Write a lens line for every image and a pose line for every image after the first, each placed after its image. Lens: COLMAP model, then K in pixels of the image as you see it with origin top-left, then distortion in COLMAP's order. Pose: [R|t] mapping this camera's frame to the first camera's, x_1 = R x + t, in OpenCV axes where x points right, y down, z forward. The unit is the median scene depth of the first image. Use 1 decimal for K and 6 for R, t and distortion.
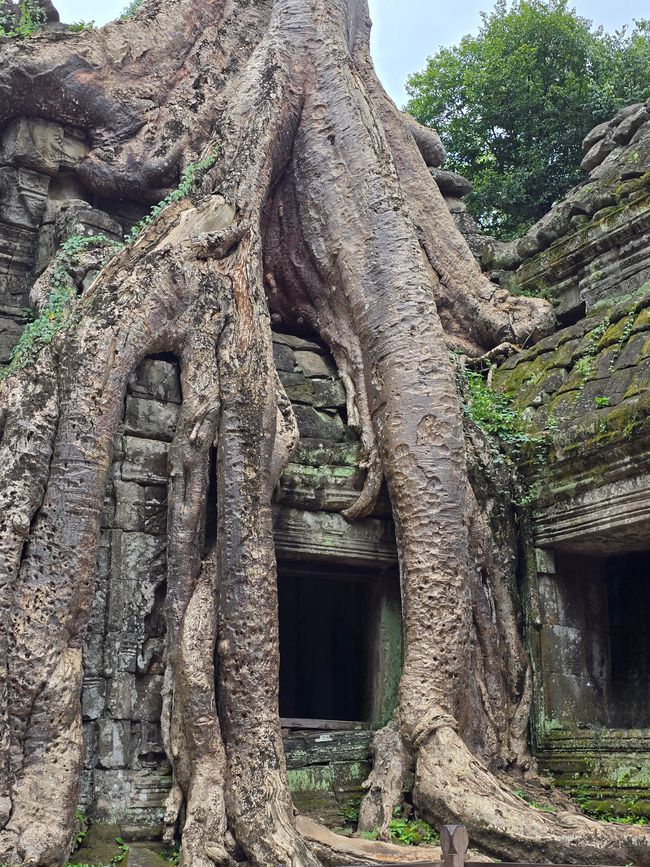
lens RADIAL K [[1166.9, 0, 325.0], [0, 1166.9, 433.5], [0, 0, 1]] dist [0.207126, -0.592441]
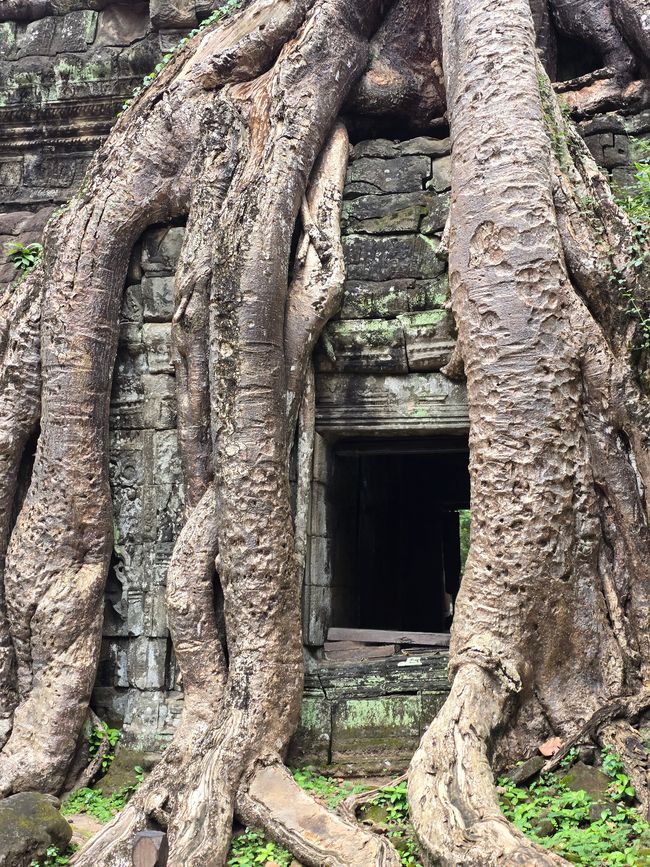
lens RADIAL K [[1166.9, 0, 325.0], [0, 1166.9, 433.5], [0, 0, 1]] dist [0.207126, -0.592441]
pose [[0.723154, -0.076627, -0.686424, 0.522371], [0.180409, 0.980281, 0.080632, 0.035866], [0.666710, -0.182146, 0.722718, 0.432175]]
